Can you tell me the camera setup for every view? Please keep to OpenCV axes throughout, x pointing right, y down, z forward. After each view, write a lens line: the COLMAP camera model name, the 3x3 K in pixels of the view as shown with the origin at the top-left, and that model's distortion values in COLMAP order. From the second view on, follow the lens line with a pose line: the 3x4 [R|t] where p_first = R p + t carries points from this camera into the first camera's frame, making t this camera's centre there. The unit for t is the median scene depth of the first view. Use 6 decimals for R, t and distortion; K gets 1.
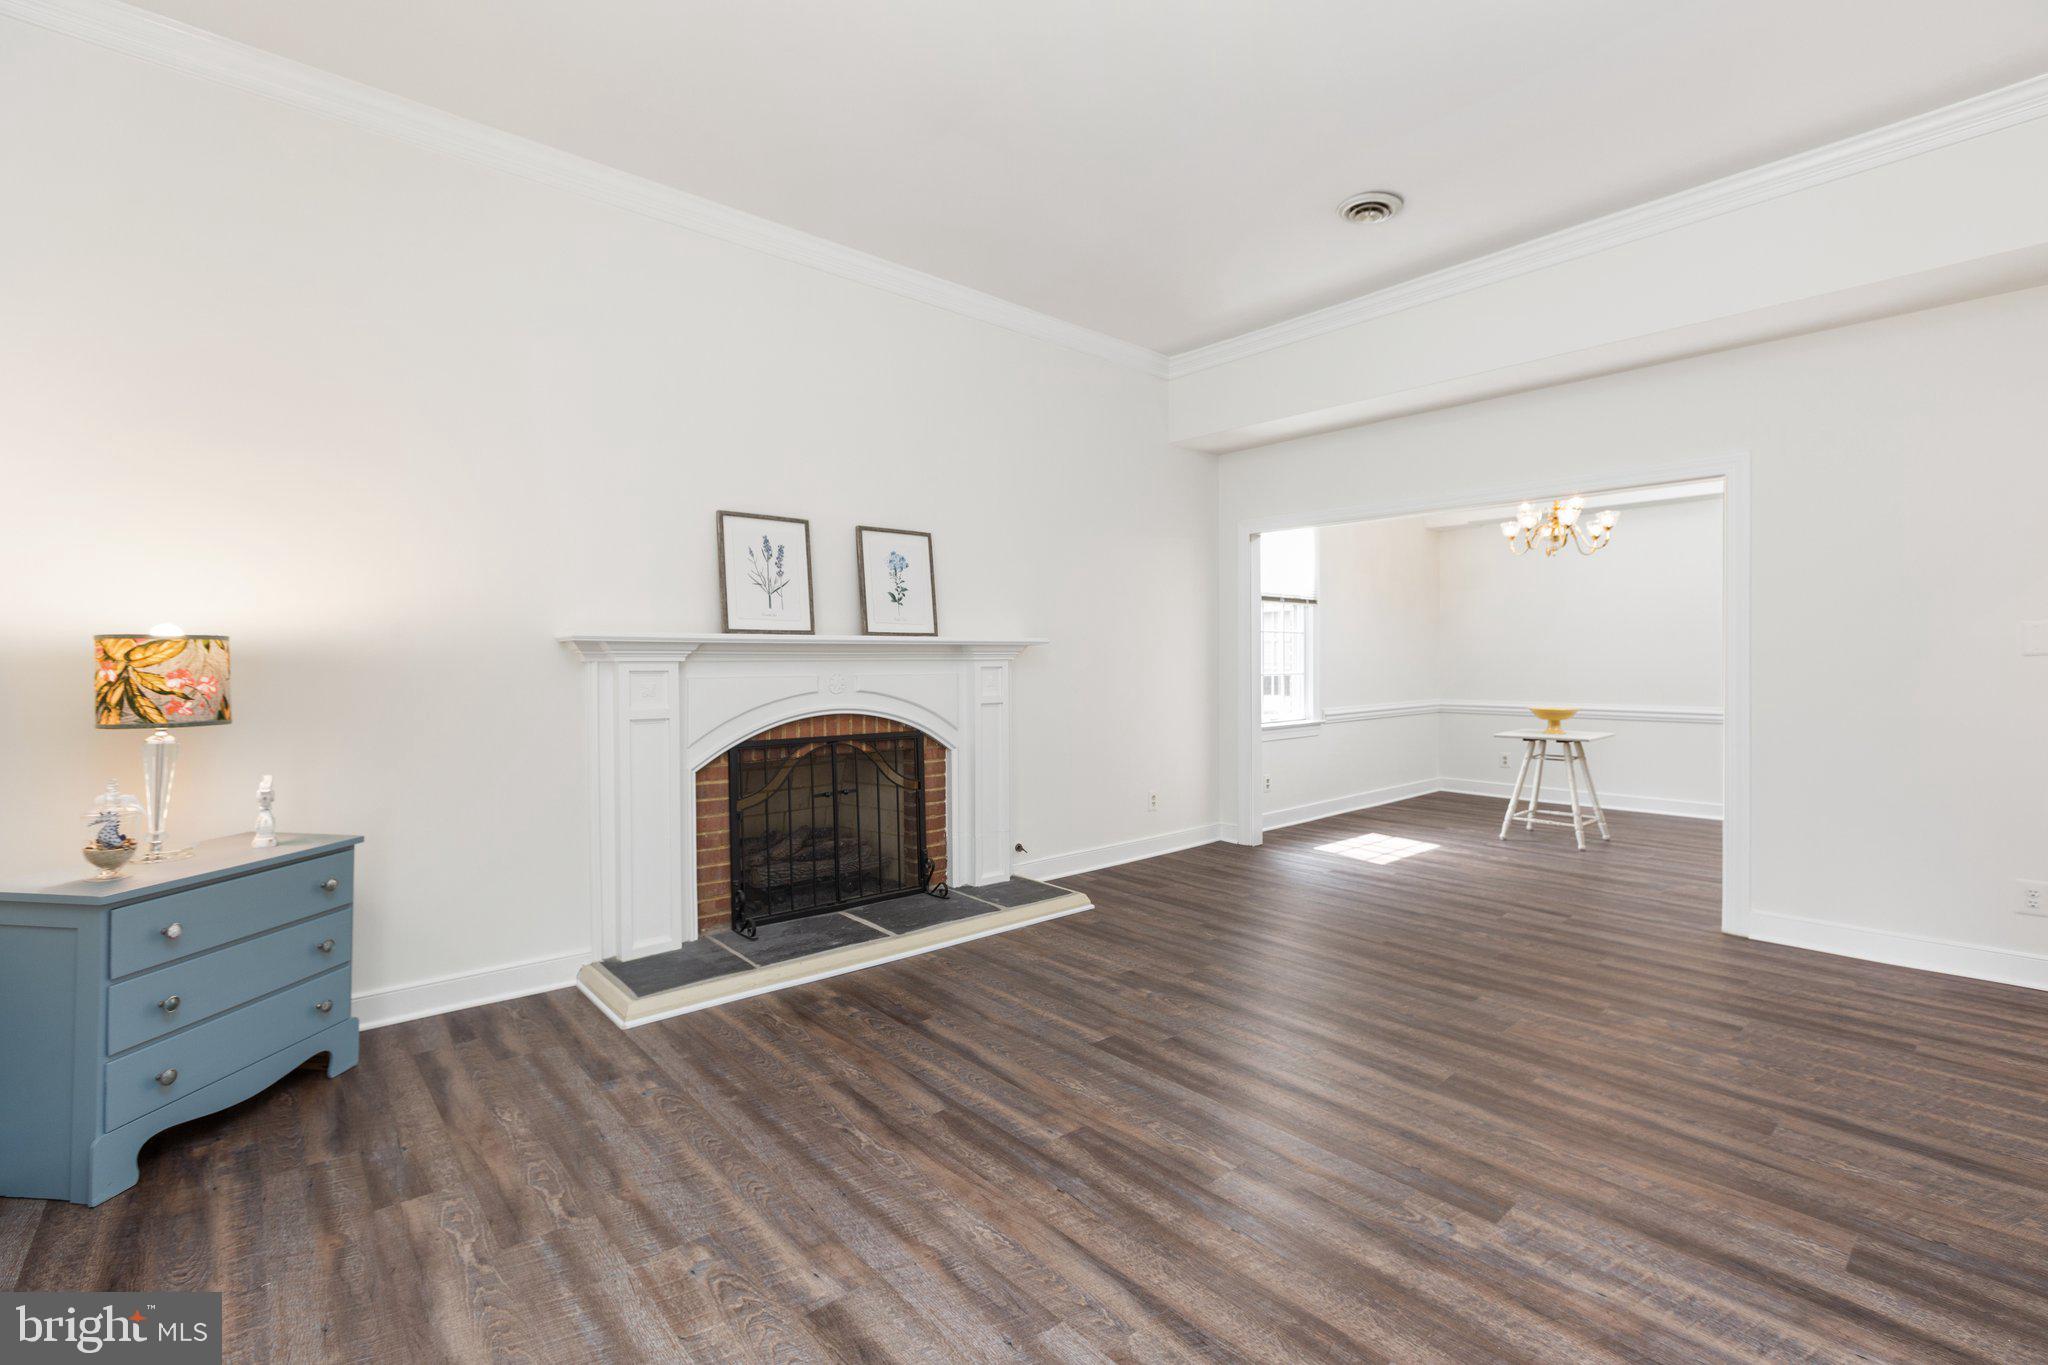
lens RADIAL K [[913.7, 0, 1015.8], [0, 913.7, 666.9], [0, 0, 1]] dist [0.002028, -0.001563]
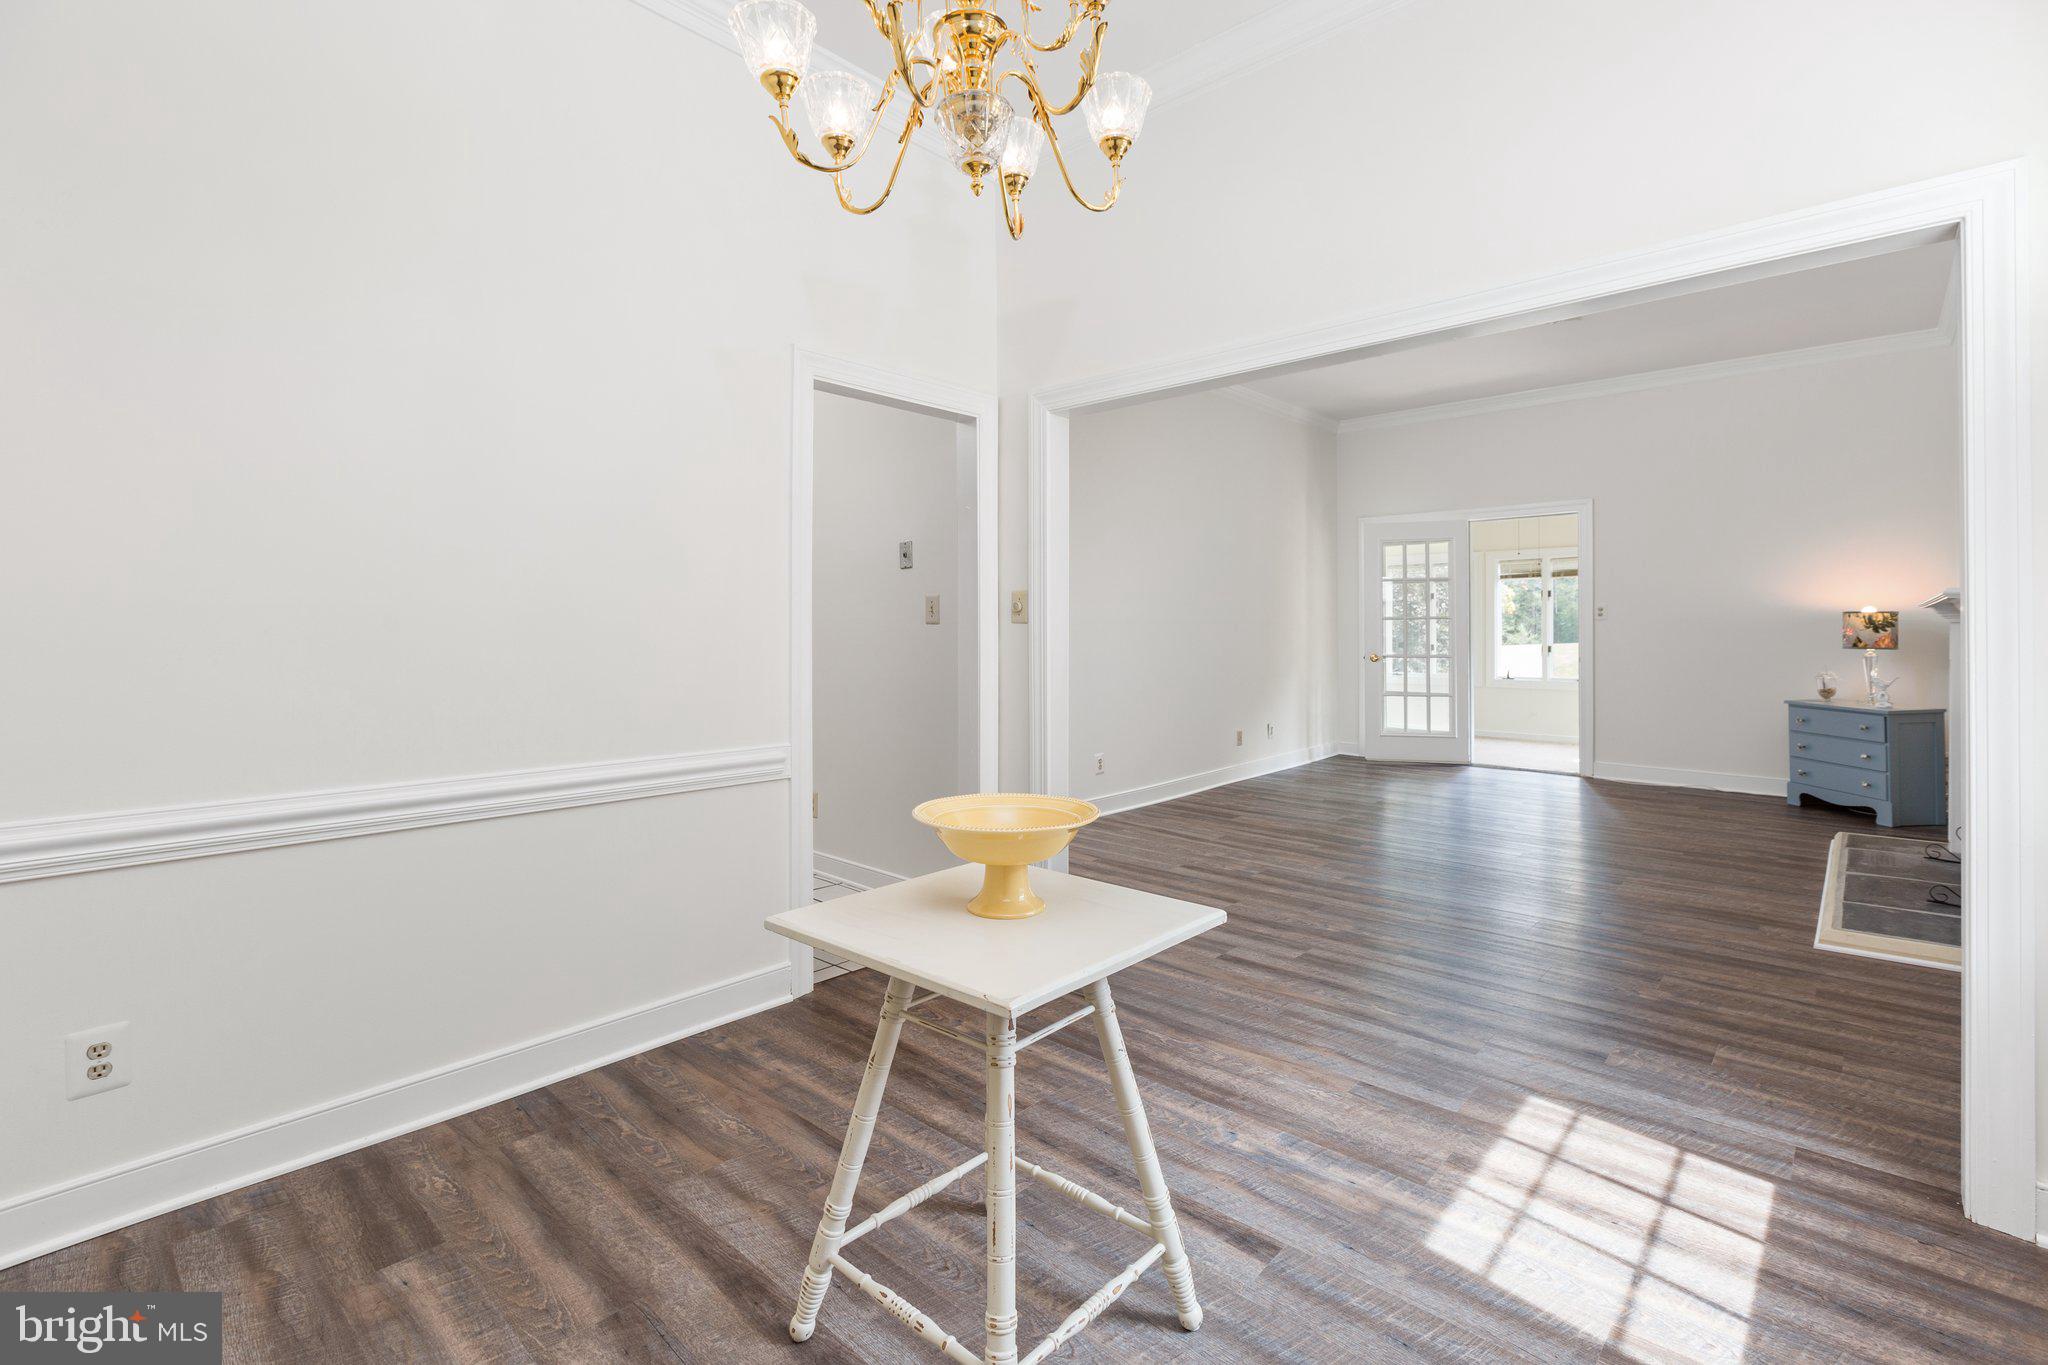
lens RADIAL K [[913.7, 0, 1047.9], [0, 913.7, 646.9], [0, 0, 1]] dist [0.002028, -0.001563]
pose [[-0.992643, 0.009685, -0.120692, 1.027839], [0.006477, 0.999616, 0.026940, -0.012931], [0.120907, 0.025960, -0.992324, 2.104222]]
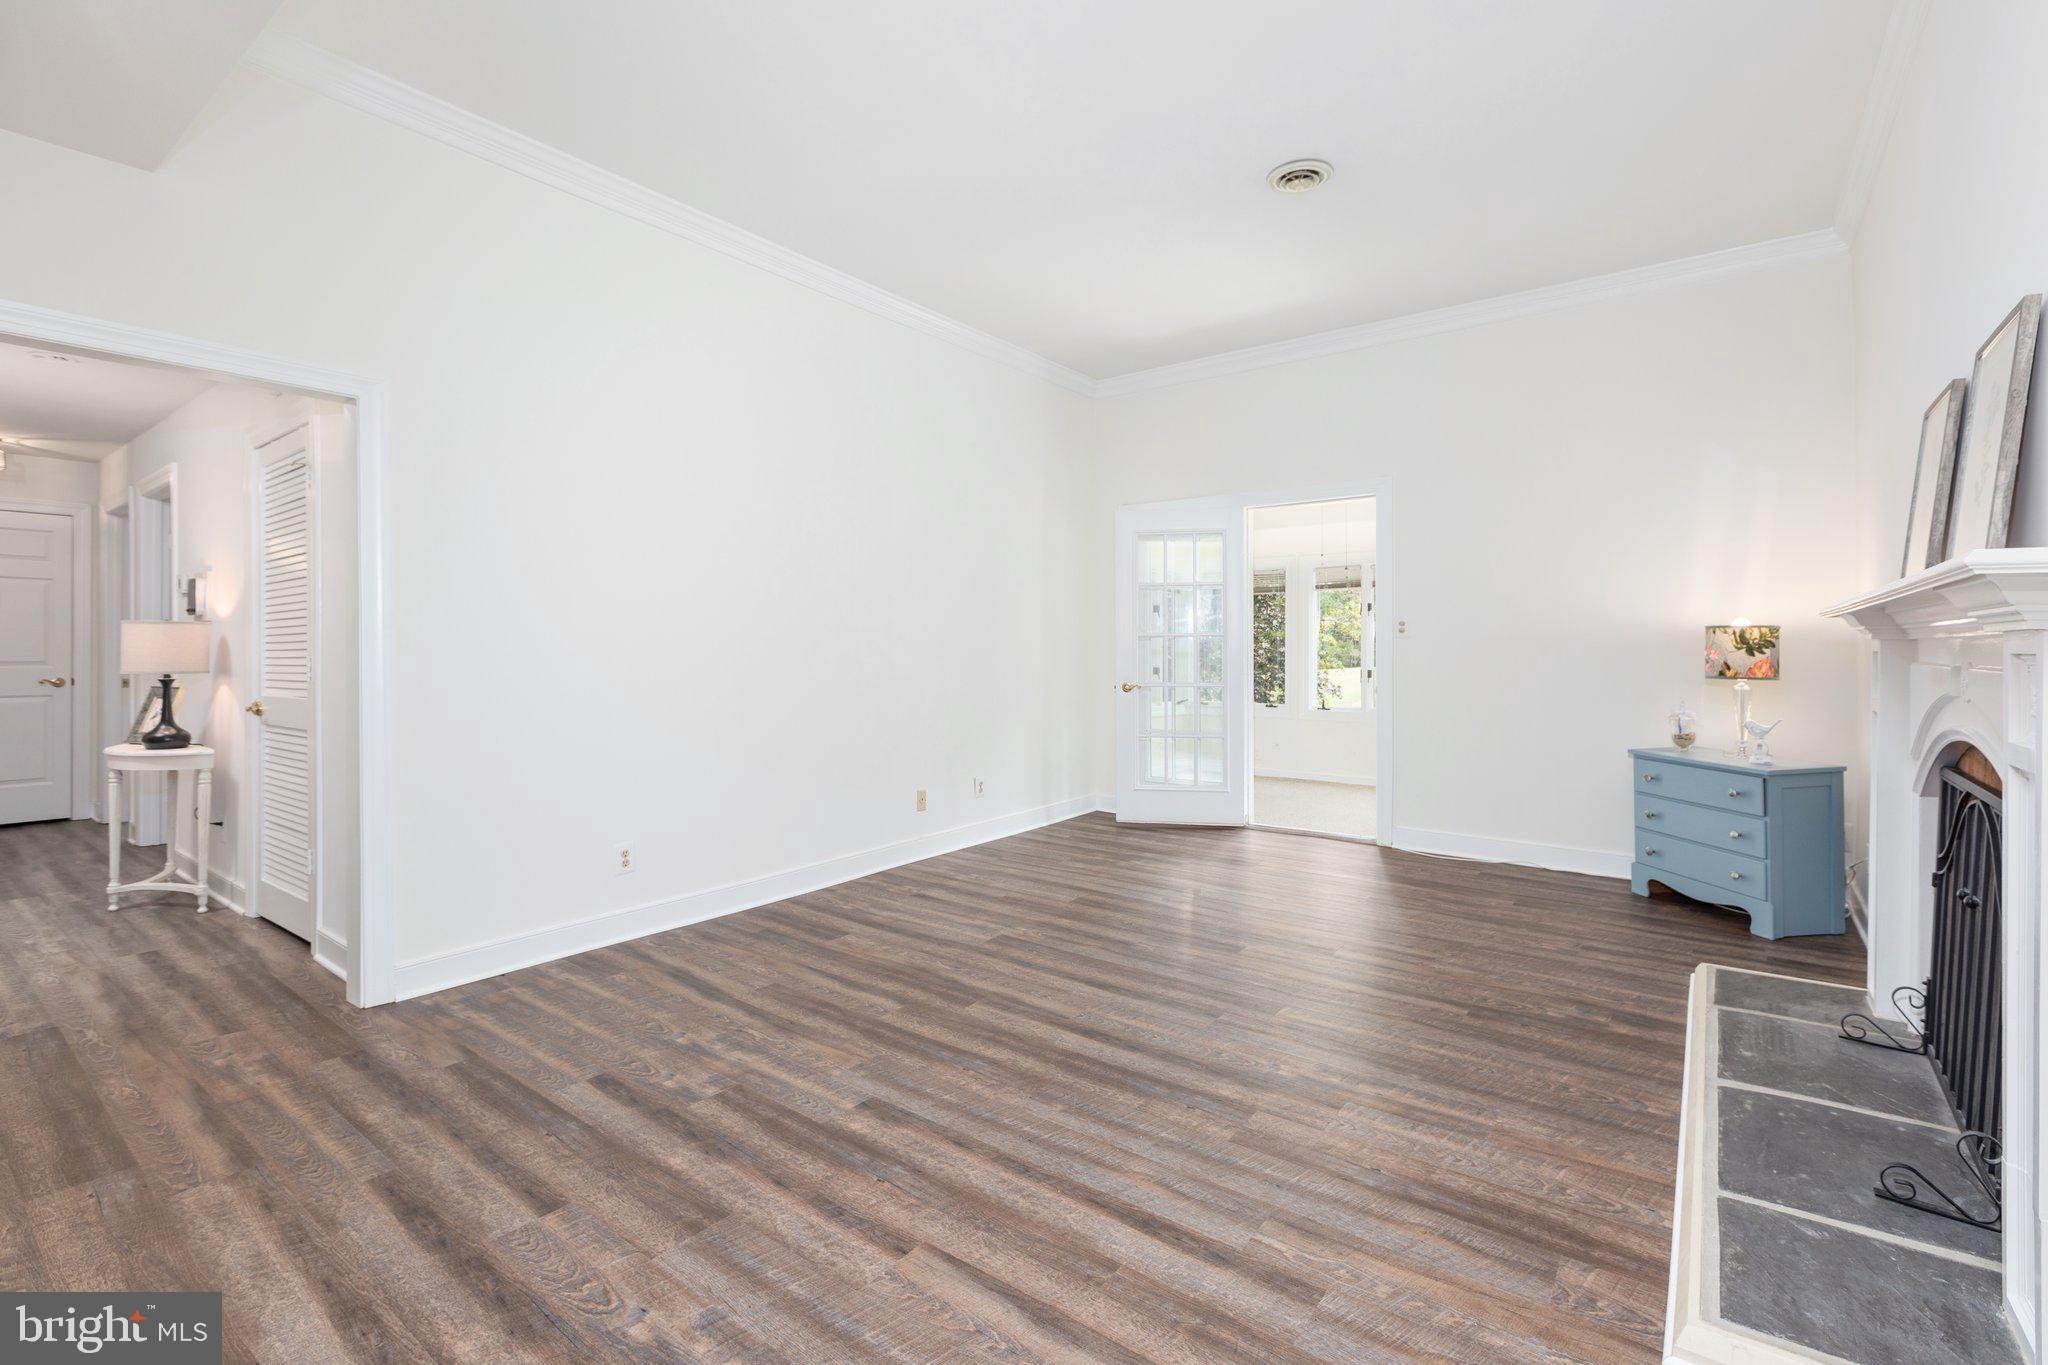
lens RADIAL K [[913.7, 0, 1024.5], [0, 913.7, 664.4], [0, 0, 1]] dist [0.002028, -0.001563]
pose [[-0.978896, 0.009135, -0.204155, 0.478484], [0.004000, 0.999665, 0.025553, -0.006912], [0.204320, 0.024197, -0.978605, 1.591906]]
